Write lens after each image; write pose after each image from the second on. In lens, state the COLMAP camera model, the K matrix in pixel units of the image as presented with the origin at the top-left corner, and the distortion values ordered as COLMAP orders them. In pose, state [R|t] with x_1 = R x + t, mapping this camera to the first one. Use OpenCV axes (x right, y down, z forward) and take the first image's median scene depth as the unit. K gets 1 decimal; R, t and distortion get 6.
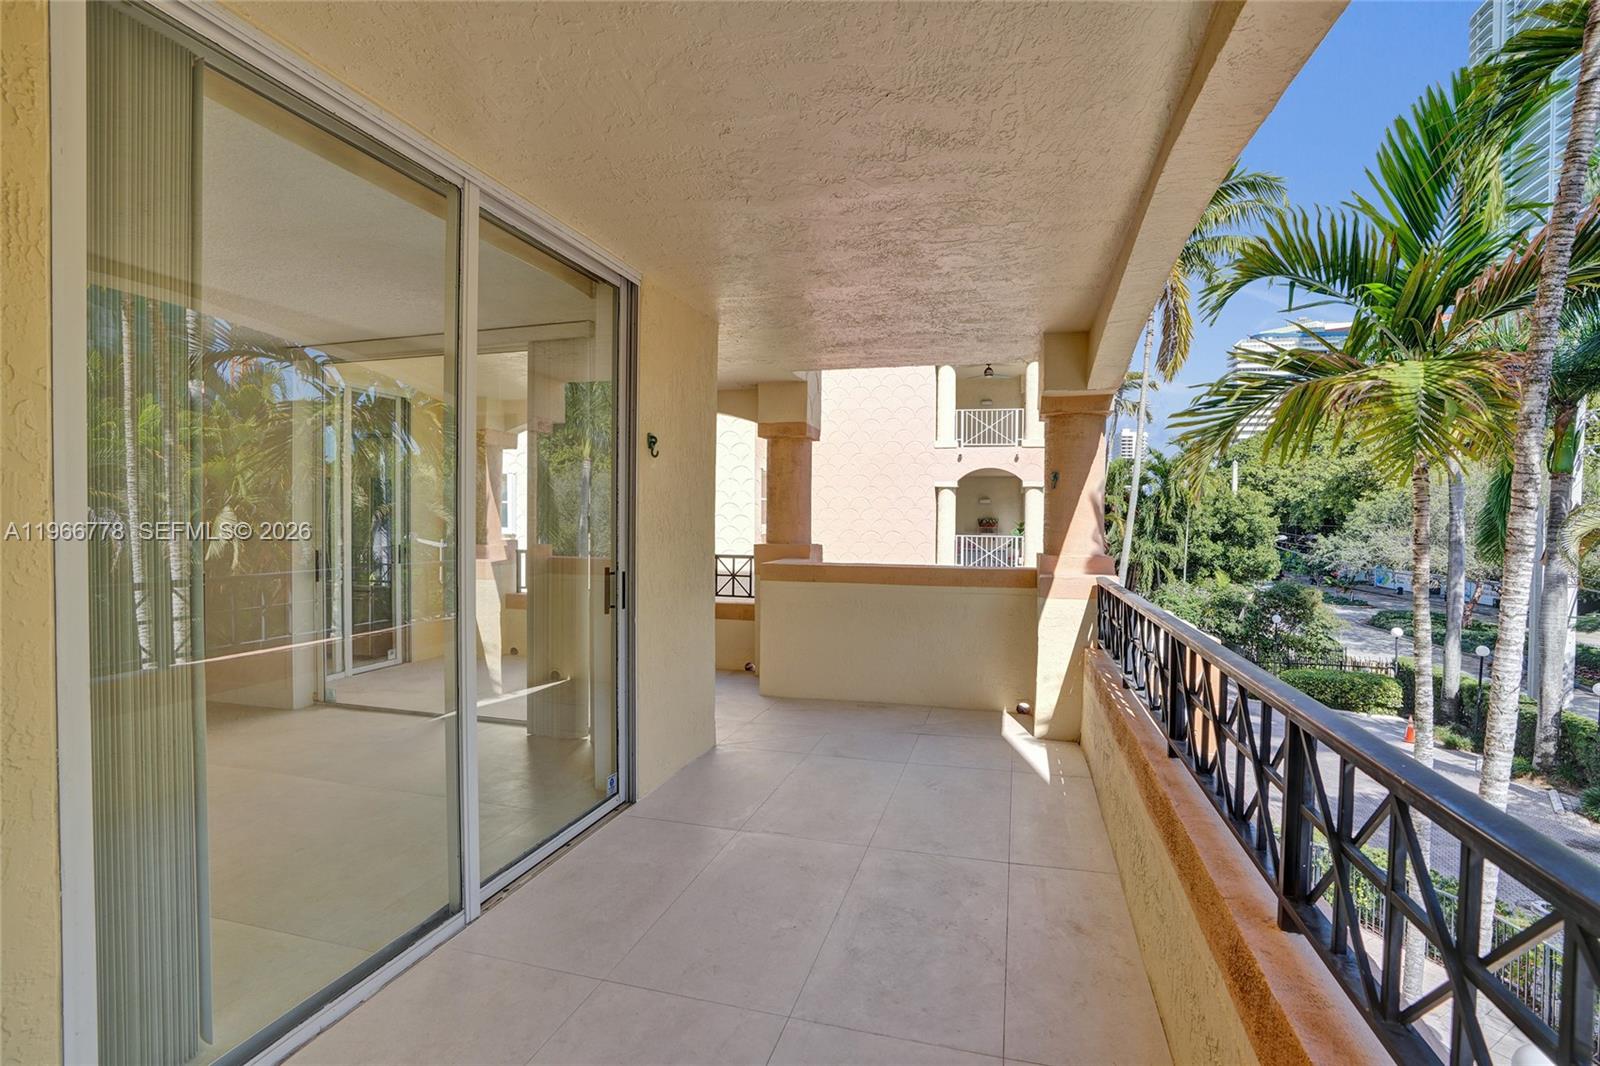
lens RADIAL K [[763.9, 0, 800.0], [0, 763.9, 533.0], [0, 0, 1]] dist [-0.033729, 0.001030]
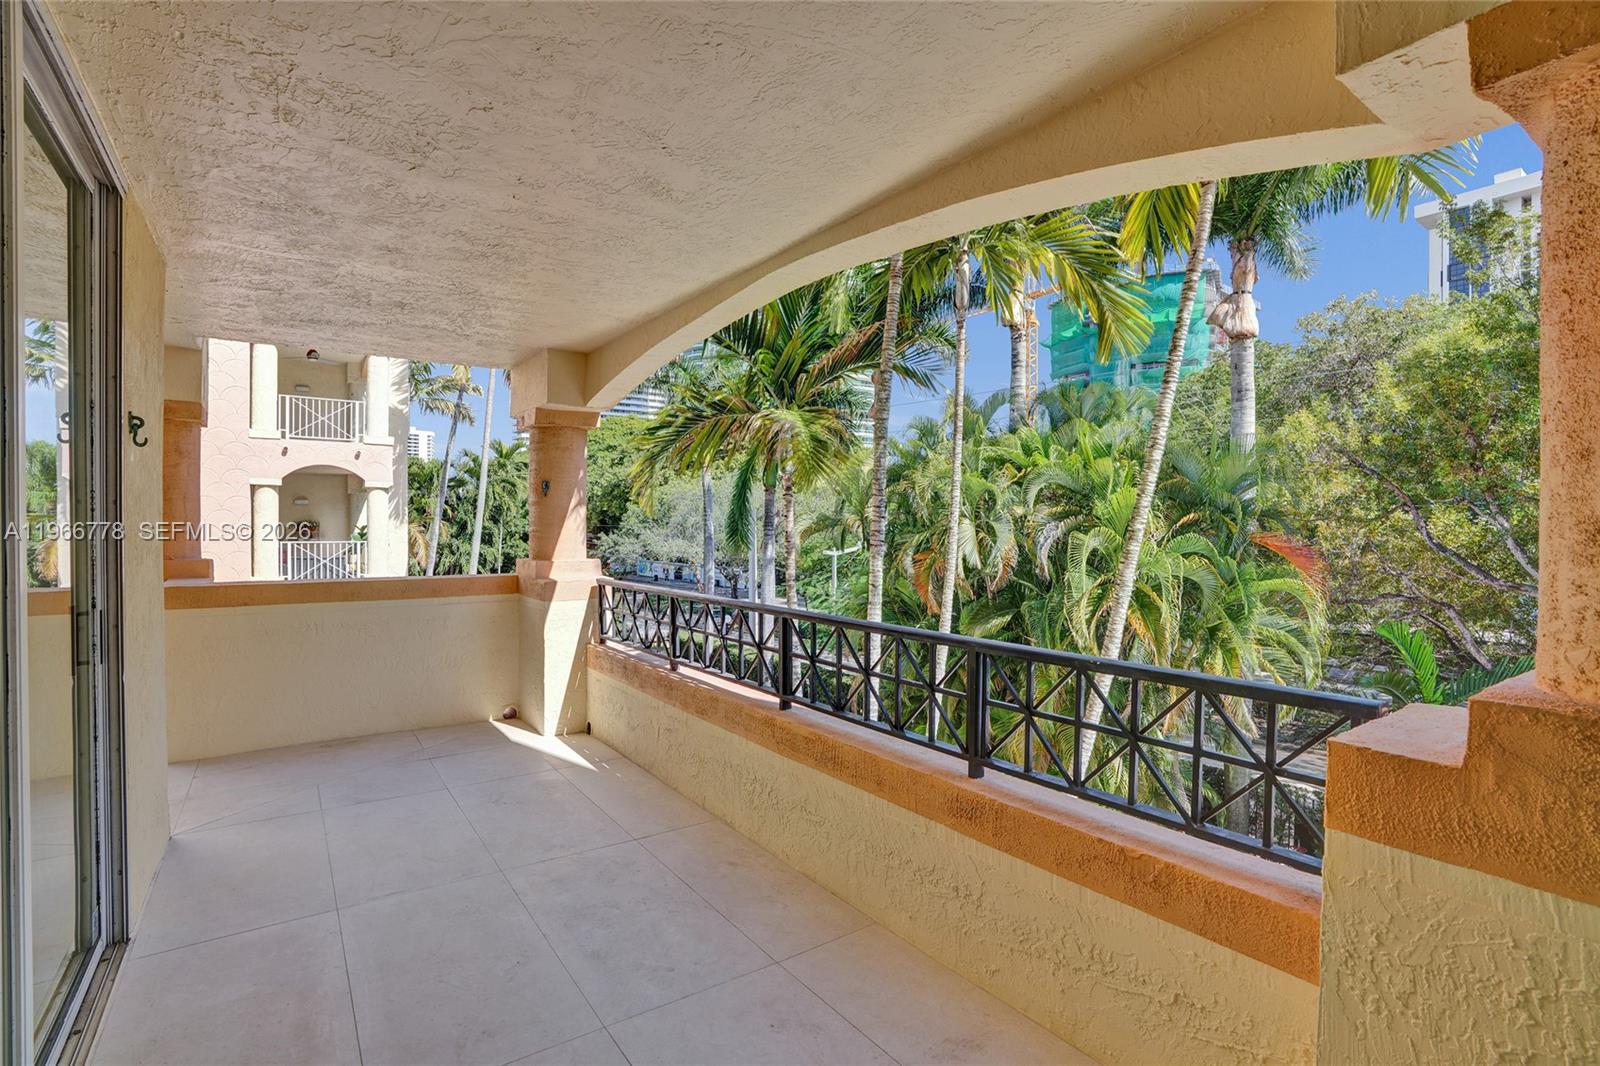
lens RADIAL K [[763.9, 0, 800.0], [0, 763.9, 533.0], [0, 0, 1]] dist [-0.033729, 0.001030]
pose [[0.645094, -0.016631, 0.763922, -0.062554], [0.017816, 0.999819, 0.006722, -0.002321], [-0.763896, 0.009274, 0.645273, 0.014705]]
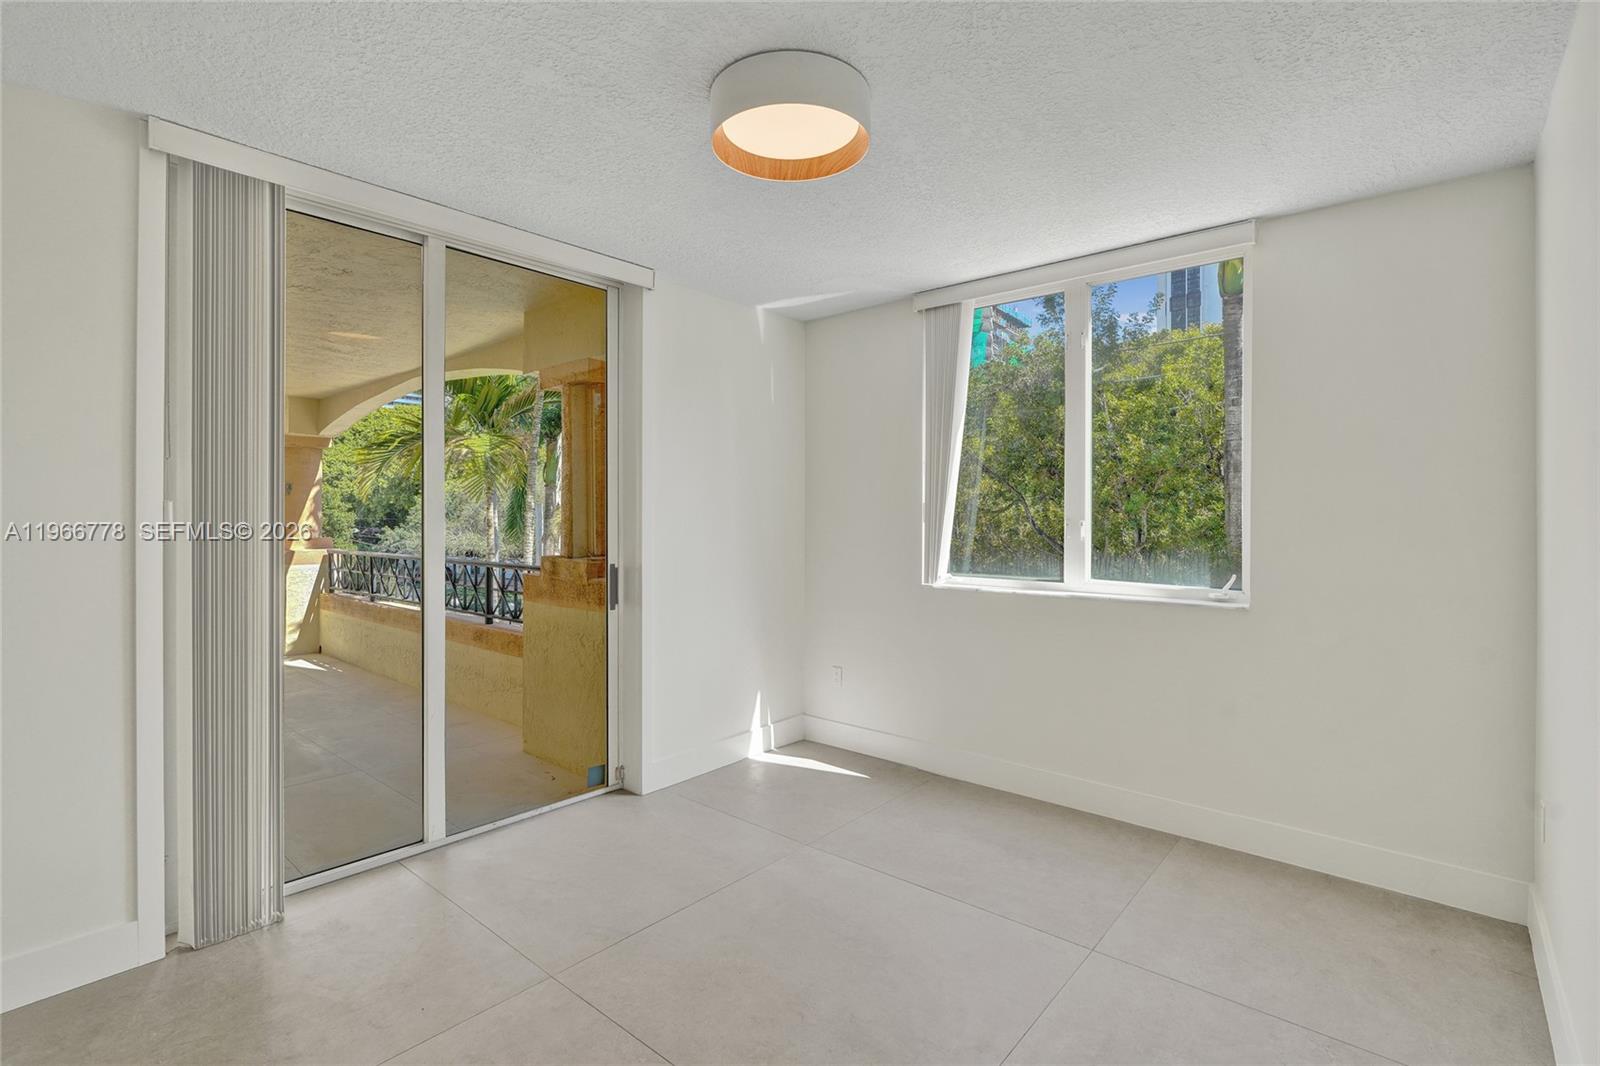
lens RADIAL K [[741.3, 0, 797.2], [0, 741.3, 524.4], [0, 0, 1]] dist [-0.020950, -0.000367]
pose [[0.436224, -0.018606, 0.899646, -0.143232], [0.021919, 0.999709, 0.010047, 0.002209], [-0.899571, 0.015337, 0.436505, -0.147559]]
